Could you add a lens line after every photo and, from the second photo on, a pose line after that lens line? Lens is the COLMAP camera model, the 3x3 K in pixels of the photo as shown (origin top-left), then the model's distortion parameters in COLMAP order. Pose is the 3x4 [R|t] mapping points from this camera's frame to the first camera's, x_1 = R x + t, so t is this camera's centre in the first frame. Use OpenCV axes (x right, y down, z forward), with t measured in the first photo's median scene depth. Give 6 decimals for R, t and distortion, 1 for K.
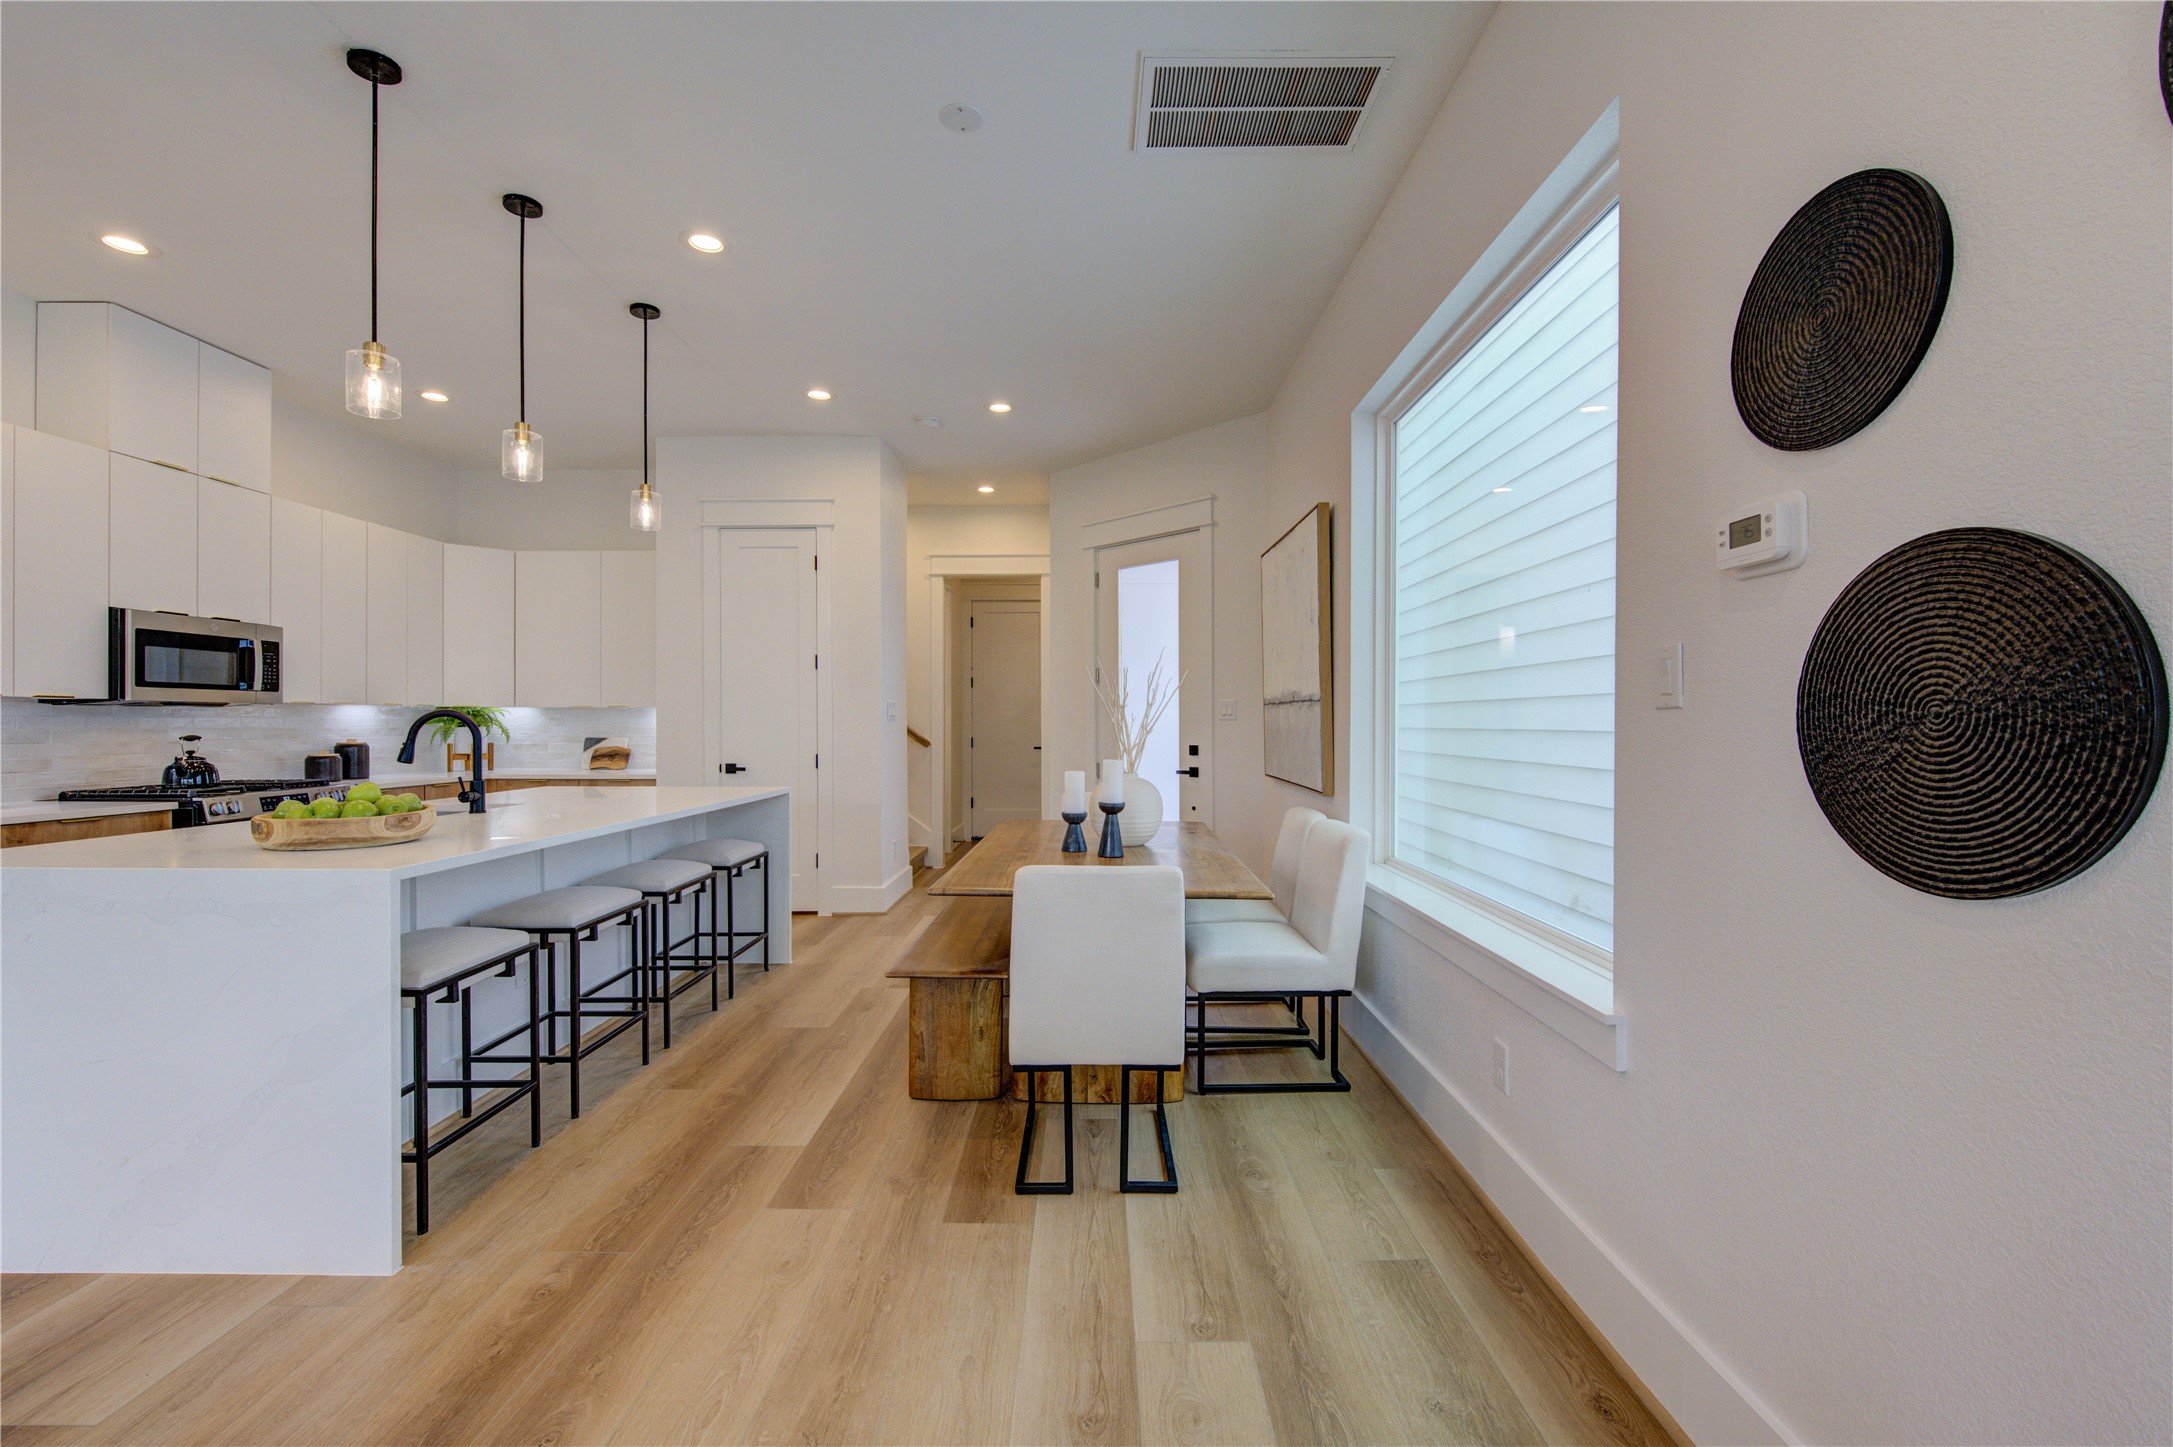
lens RADIAL K [[888.4, 0, 1090.9], [0, 888.4, 721.9], [0, 0, 1]] dist [0.003694, 0.000059]
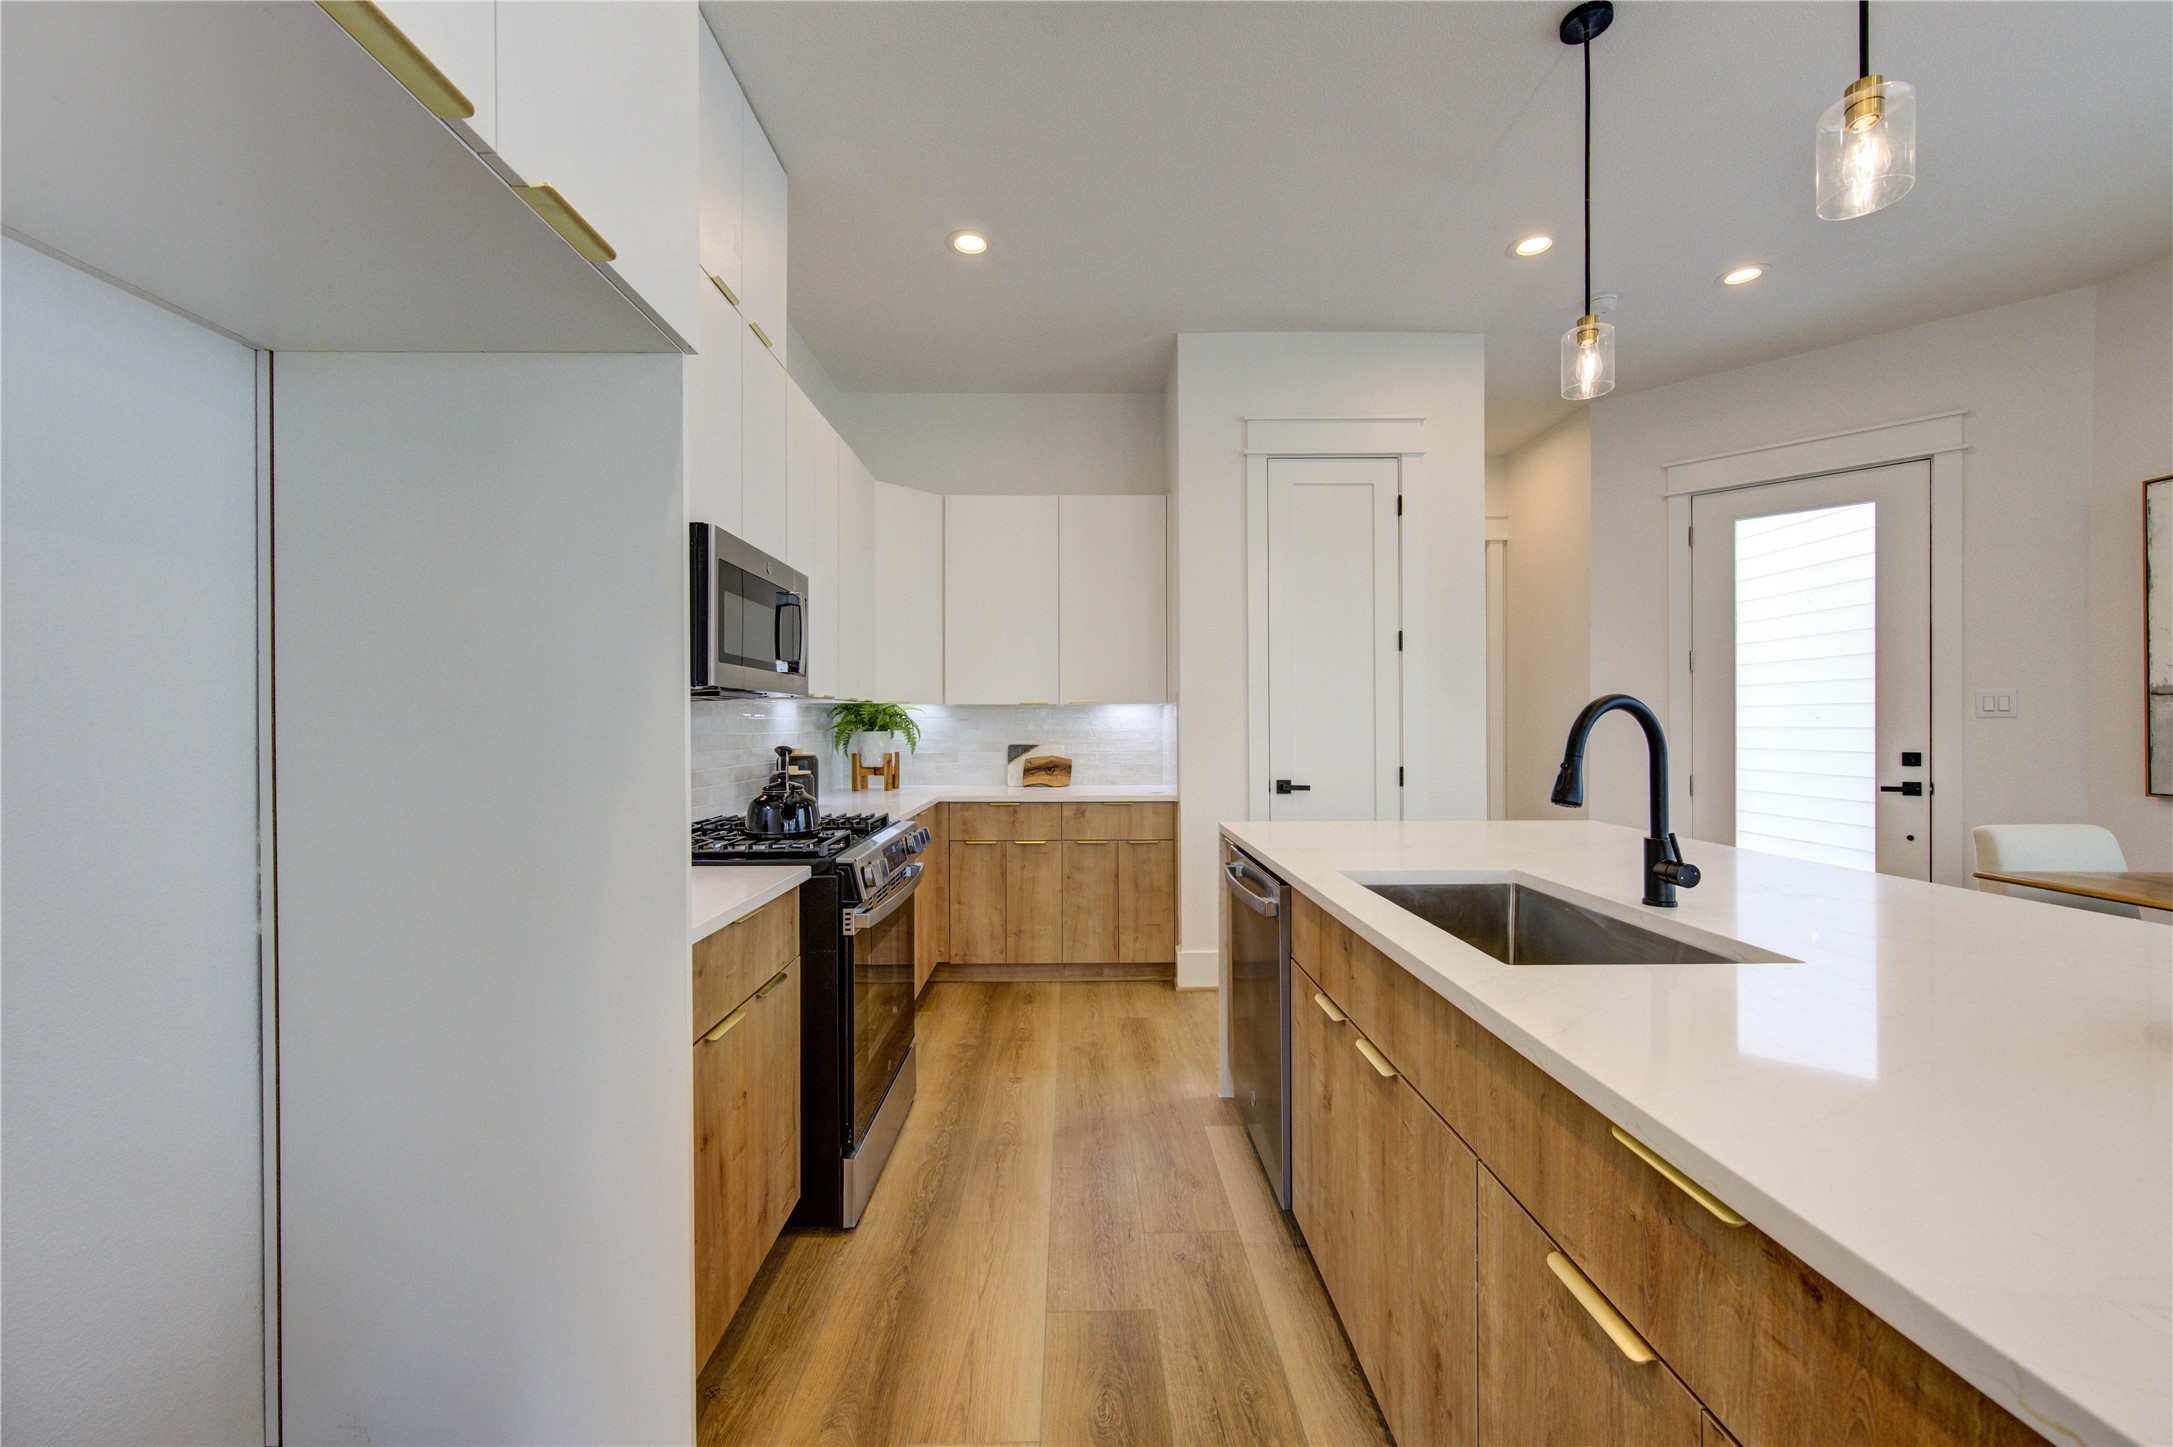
lens RADIAL K [[831.4, 0, 1082.4], [0, 831.4, 726.1], [0, 0, 1]] dist [0.001967, -0.000664]
pose [[0.999834, -0.003264, 0.017940, -0.552713], [0.003233, 0.999993, 0.001758, 0.000975], [-0.017946, -0.001699, 0.999838, 0.303198]]
